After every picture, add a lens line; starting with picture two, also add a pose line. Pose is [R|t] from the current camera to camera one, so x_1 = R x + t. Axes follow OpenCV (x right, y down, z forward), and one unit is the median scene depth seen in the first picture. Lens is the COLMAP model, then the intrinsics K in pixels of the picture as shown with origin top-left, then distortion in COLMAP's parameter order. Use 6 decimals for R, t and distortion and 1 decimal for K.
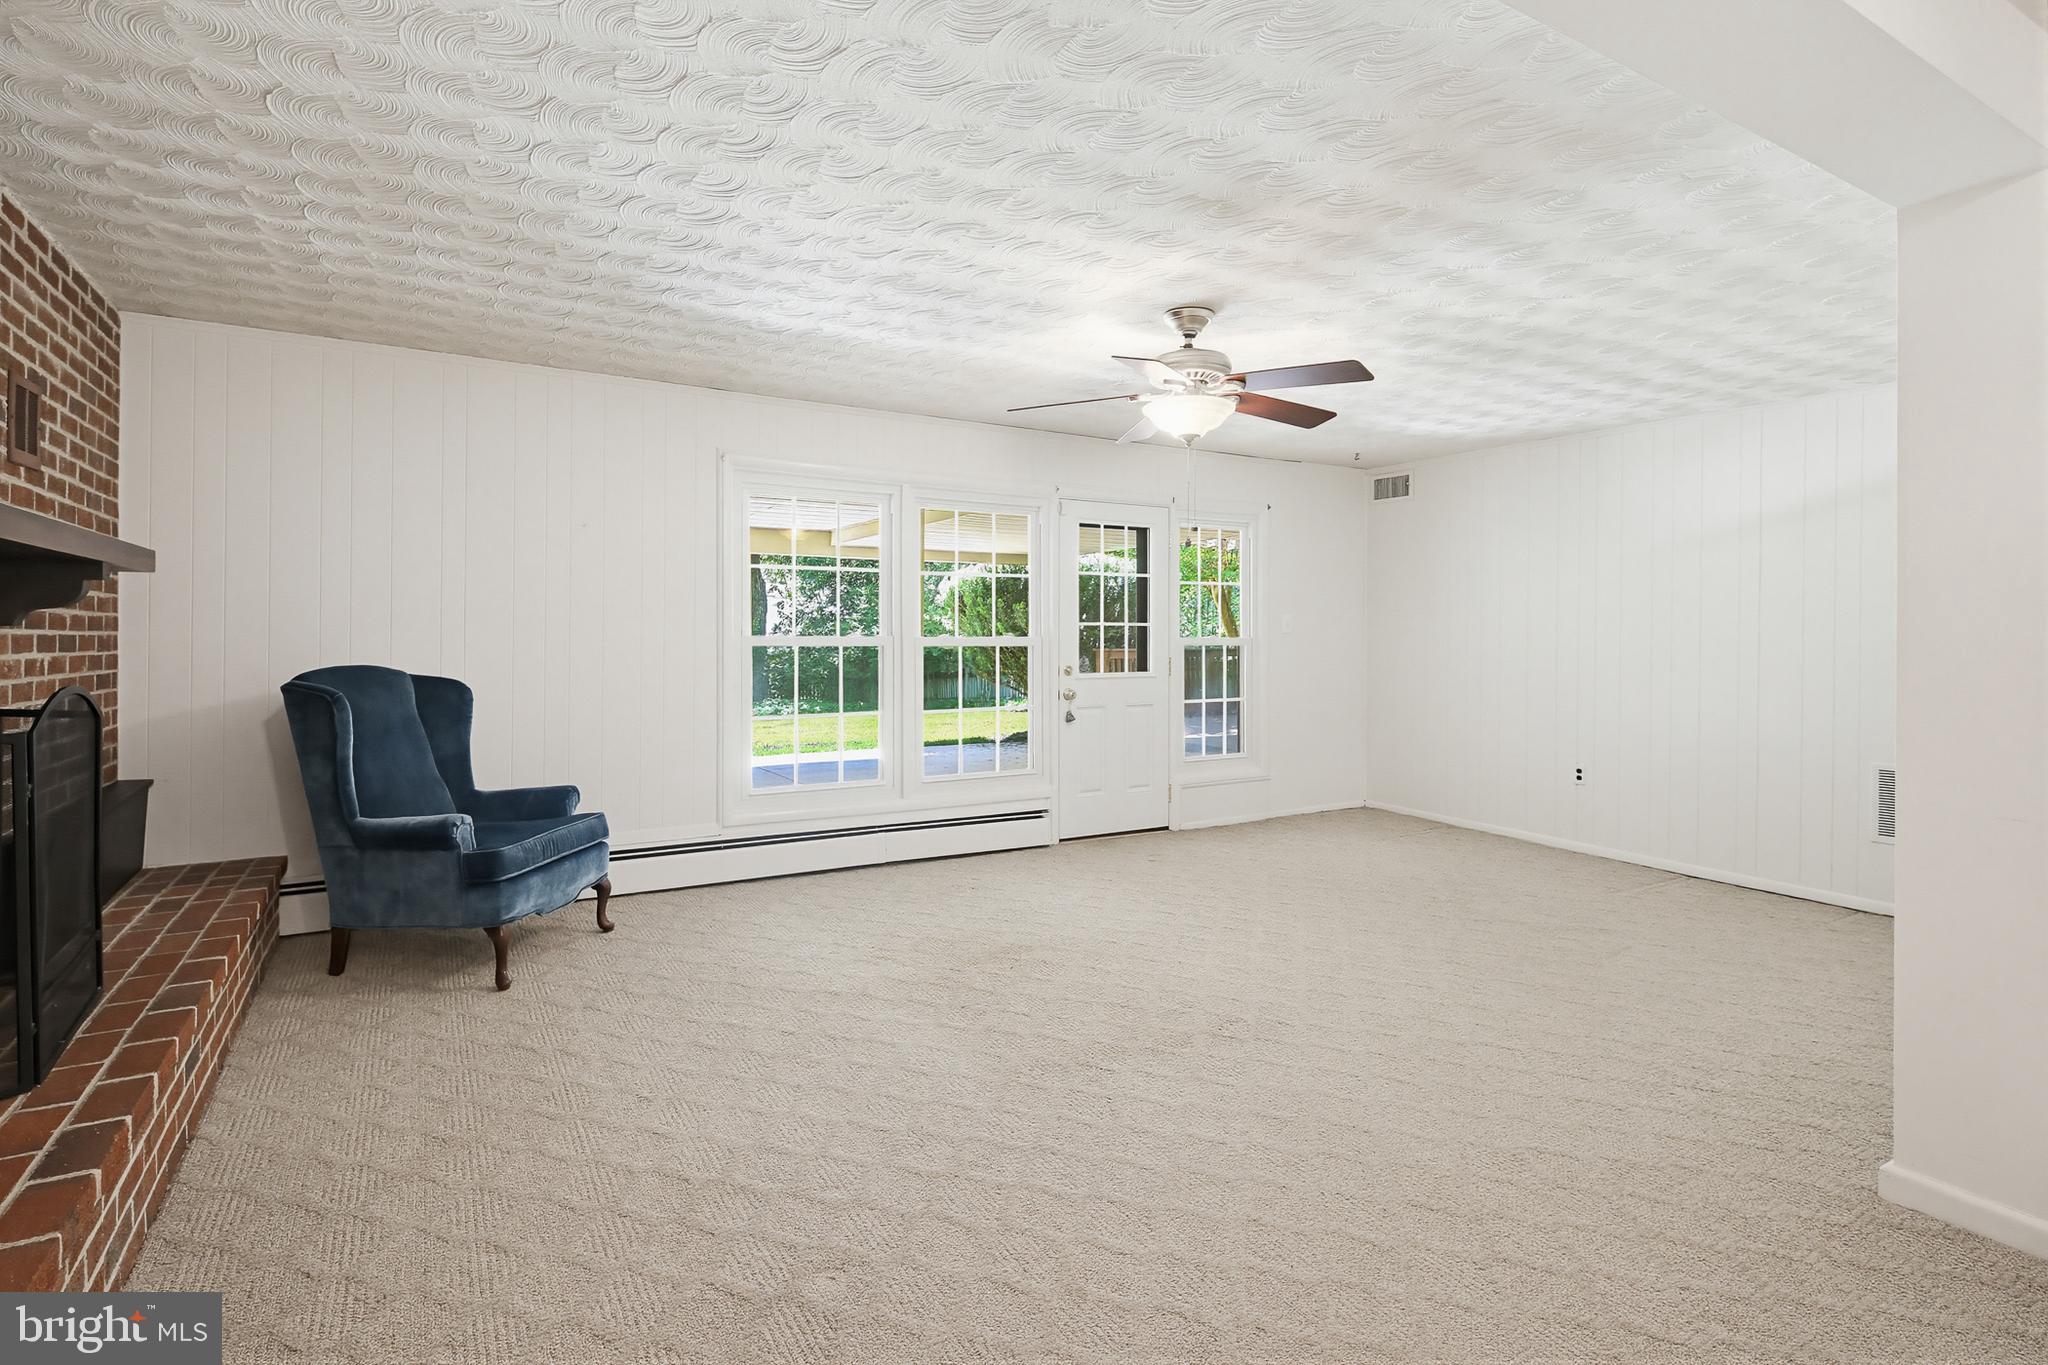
lens RADIAL K [[1011.3, 0, 1025.5], [0, 1011.3, 641.1], [0, 0, 1]] dist [0.000151, -0.000095]
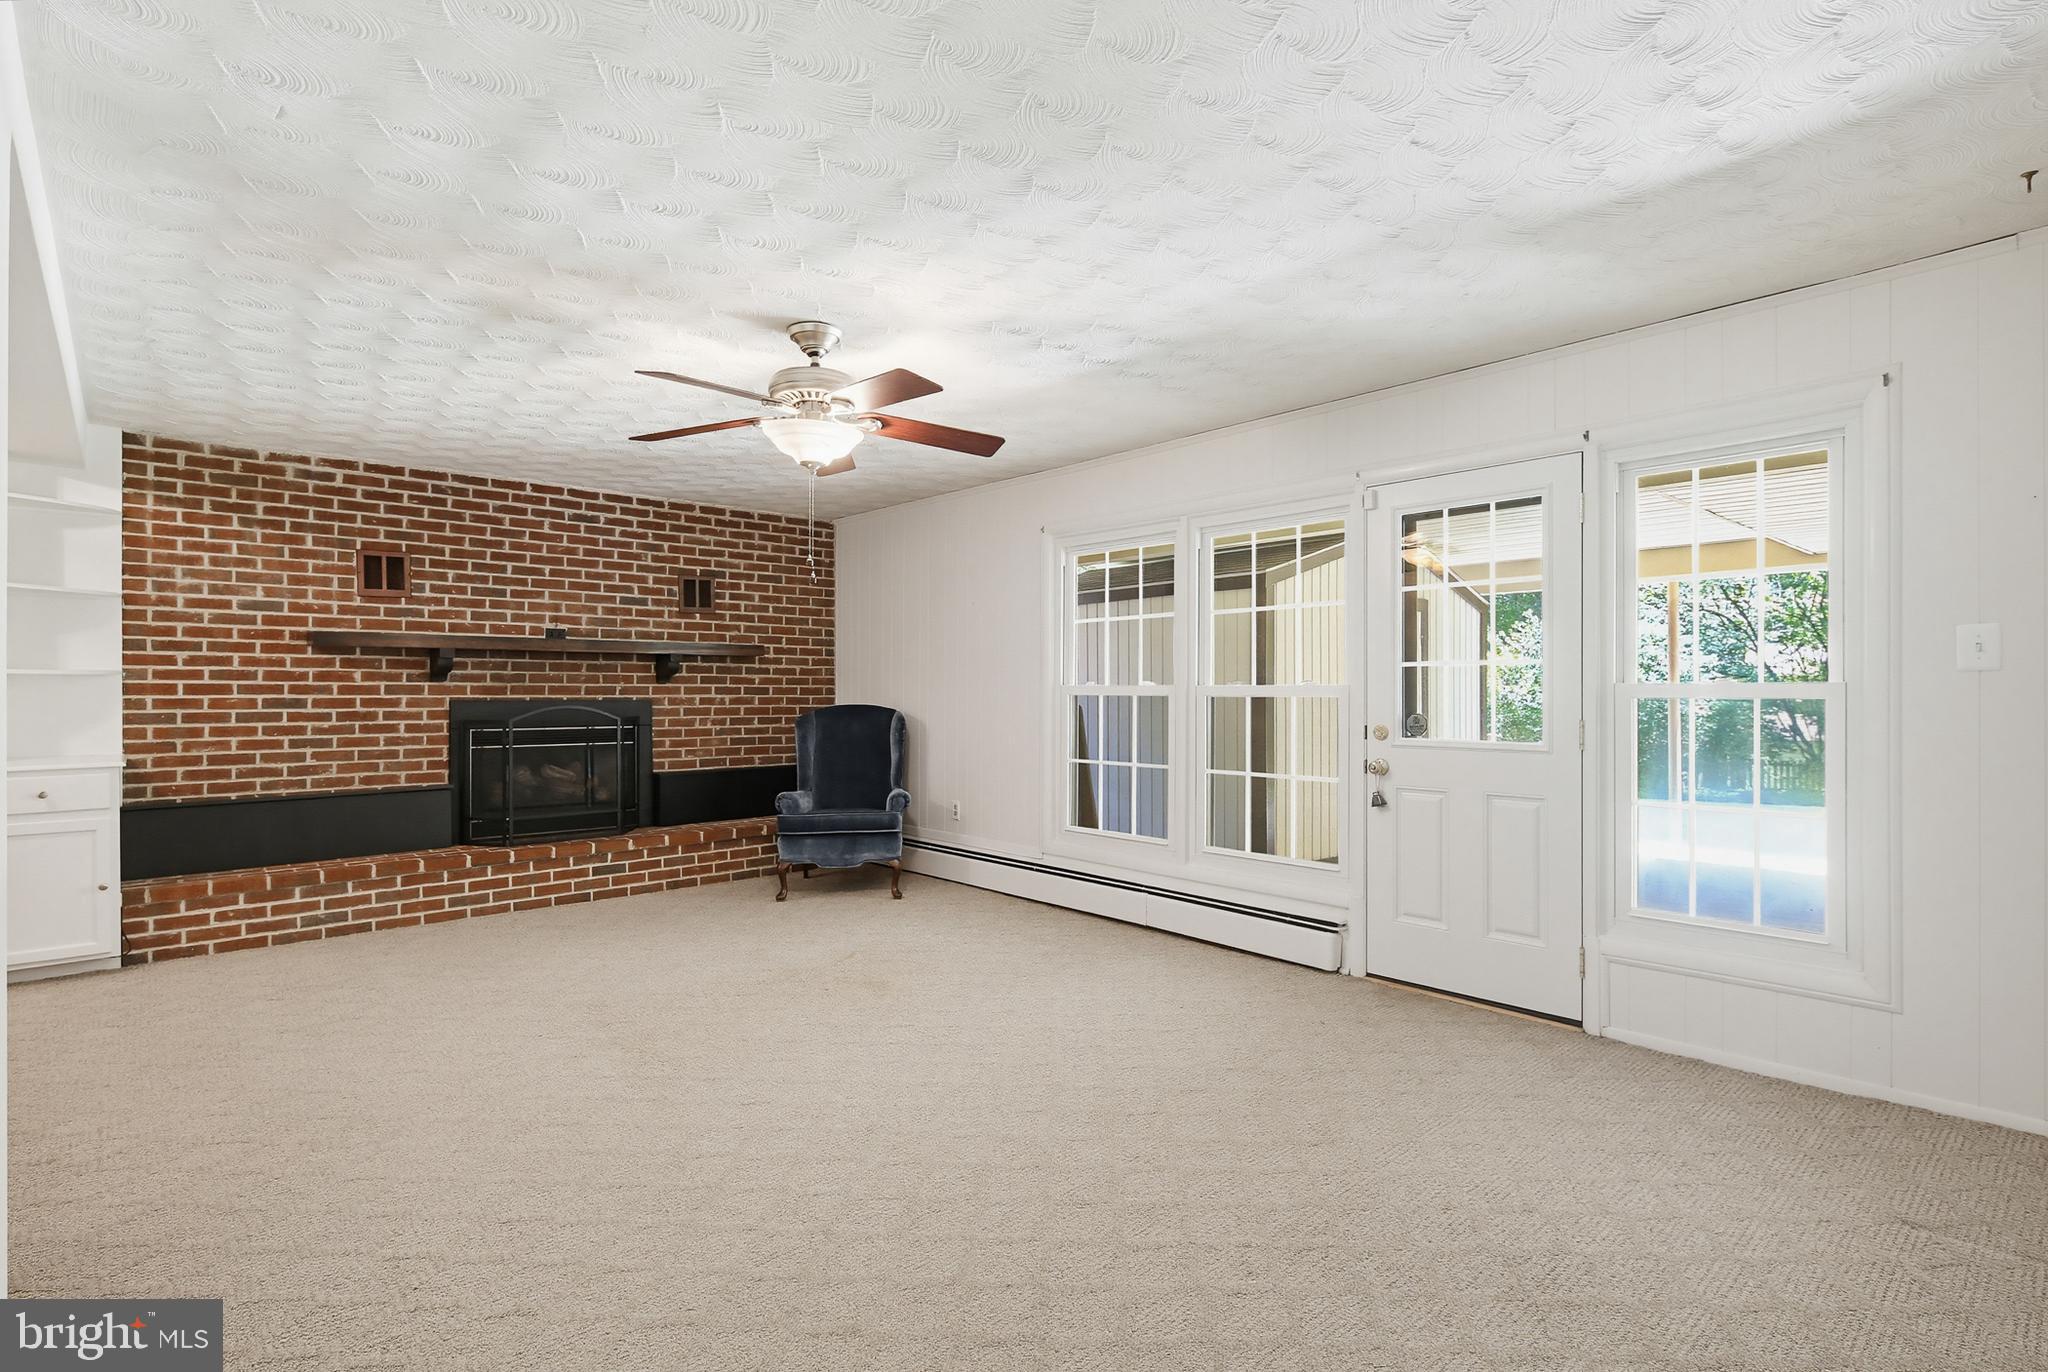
lens RADIAL K [[1013.0, 0, 1017.7], [0, 1013.0, 704.4], [0, 0, 1]] dist [0.000127, -0.000685]
pose [[0.172268, 0.011242, -0.984986, 0.686135], [-0.002509, 0.999937, 0.010974, 0.002634], [0.985047, 0.000581, 0.172285, 0.641512]]
